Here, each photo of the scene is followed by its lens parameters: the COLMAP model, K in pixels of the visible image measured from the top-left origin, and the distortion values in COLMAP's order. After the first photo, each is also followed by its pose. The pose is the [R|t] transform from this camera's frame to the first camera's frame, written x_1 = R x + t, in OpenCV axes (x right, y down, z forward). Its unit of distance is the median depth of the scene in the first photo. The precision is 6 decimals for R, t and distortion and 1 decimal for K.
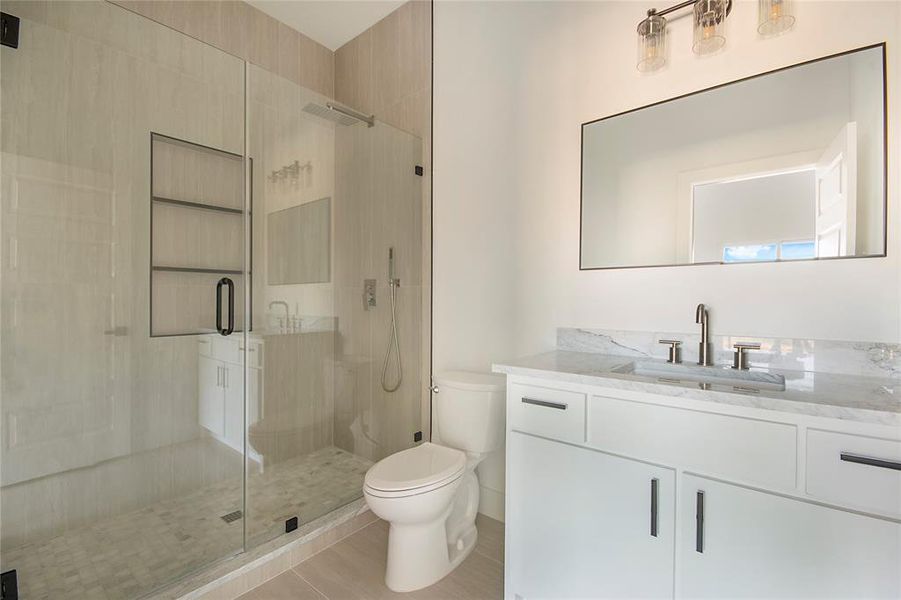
lens RADIAL K [[402.1, 0, 450.4], [0, 402.1, 300.5], [0, 0, 1]] dist [0.007510, -0.005501]
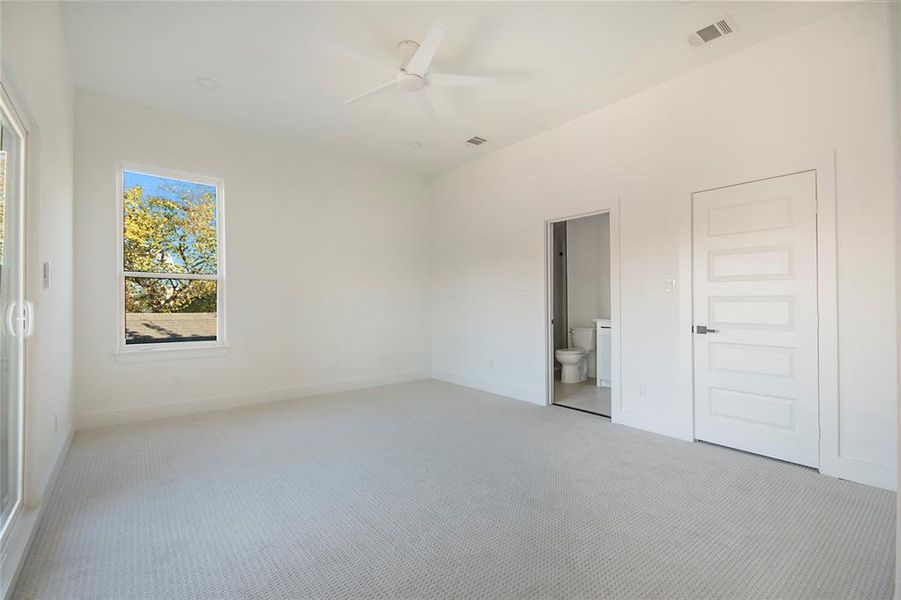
lens RADIAL K [[402.1, 0, 446.8], [0, 402.1, 302.1], [0, 0, 1]] dist [0.007510, -0.005501]
pose [[0.977456, -0.009264, -0.210938, -0.340890], [0.005250, 0.999795, -0.019579, 0.058984], [0.211076, 0.018030, 0.977303, -2.321003]]
